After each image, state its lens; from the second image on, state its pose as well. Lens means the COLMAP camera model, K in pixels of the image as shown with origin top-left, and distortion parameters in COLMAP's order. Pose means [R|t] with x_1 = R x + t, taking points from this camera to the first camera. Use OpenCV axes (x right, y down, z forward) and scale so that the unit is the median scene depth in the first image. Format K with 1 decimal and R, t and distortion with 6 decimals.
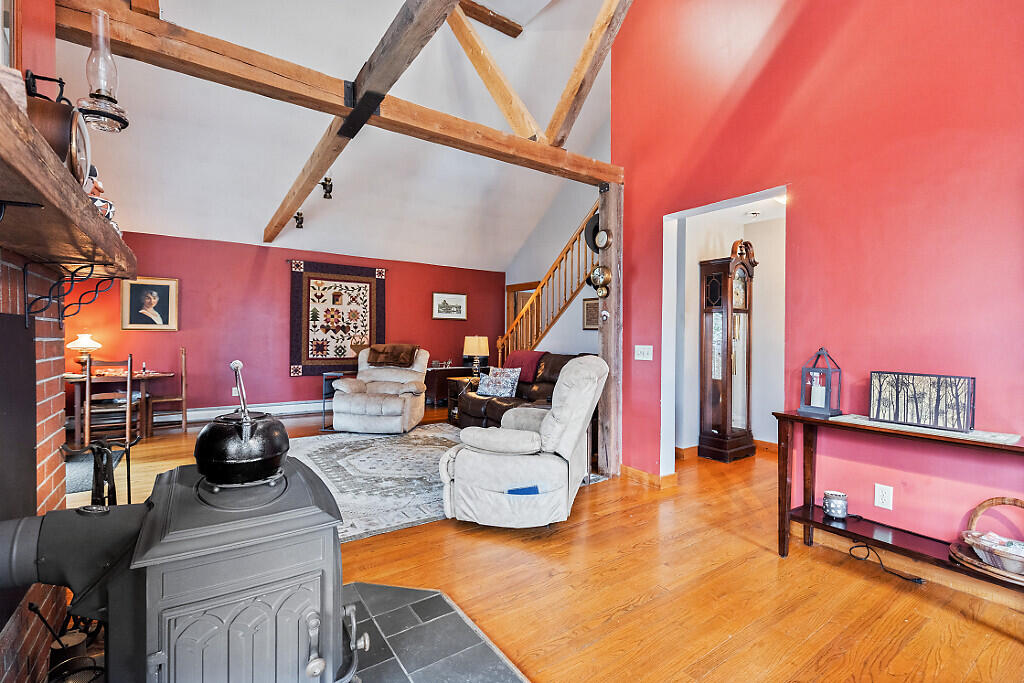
lens RADIAL K [[451.7, 0, 508.6], [0, 451.7, 339.0], [0, 0, 1]] dist [0.000064, -0.000118]
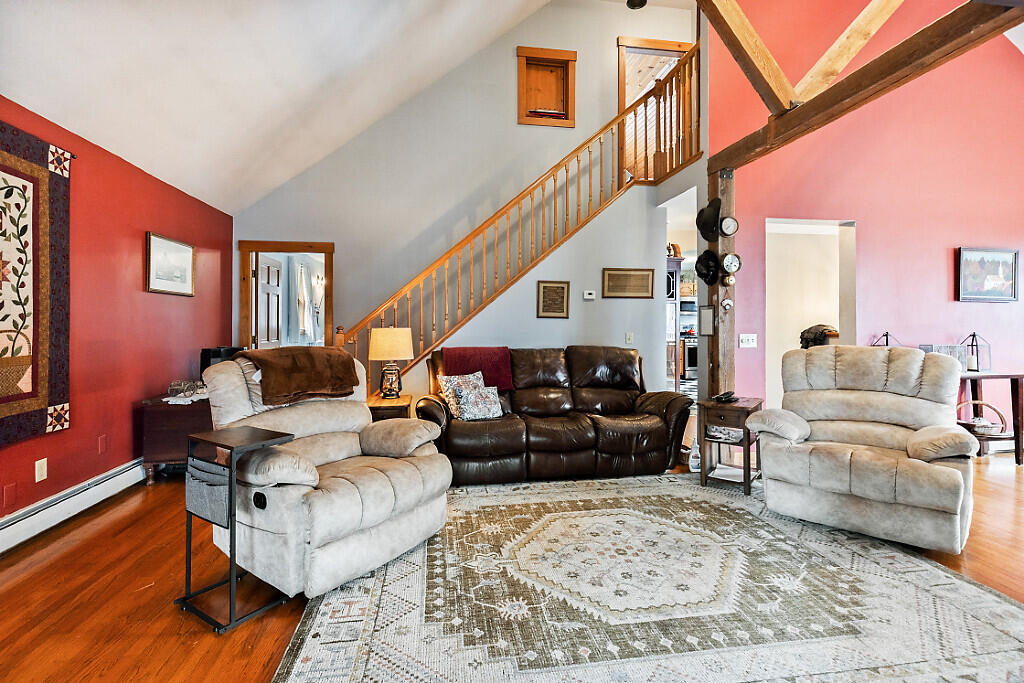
lens RADIAL K [[462.9, 0, 508.9], [0, 462.9, 322.5], [0, 0, 1]] dist [0.003419, 0.000210]
pose [[0.445986, -0.006494, 0.895016, -0.502026], [0.009484, 0.999952, 0.002530, -0.011671], [-0.894990, 0.007359, 0.446026, 0.546428]]
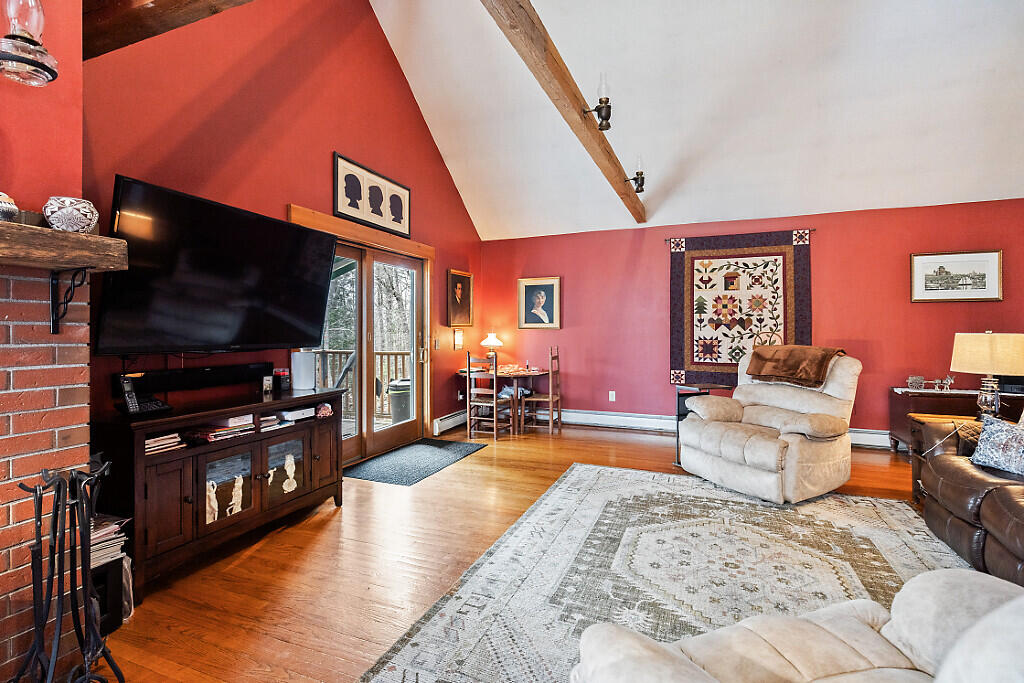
lens RADIAL K [[469.3, 0, 512.8], [0, 469.3, 322.8], [0, 0, 1]] dist [0.000757, -0.000719]
pose [[0.545639, -0.024151, -0.837672, 0.061864], [0.002551, 0.999628, -0.027158, -0.003701], [0.838017, 0.012682, 0.545497, 0.302224]]
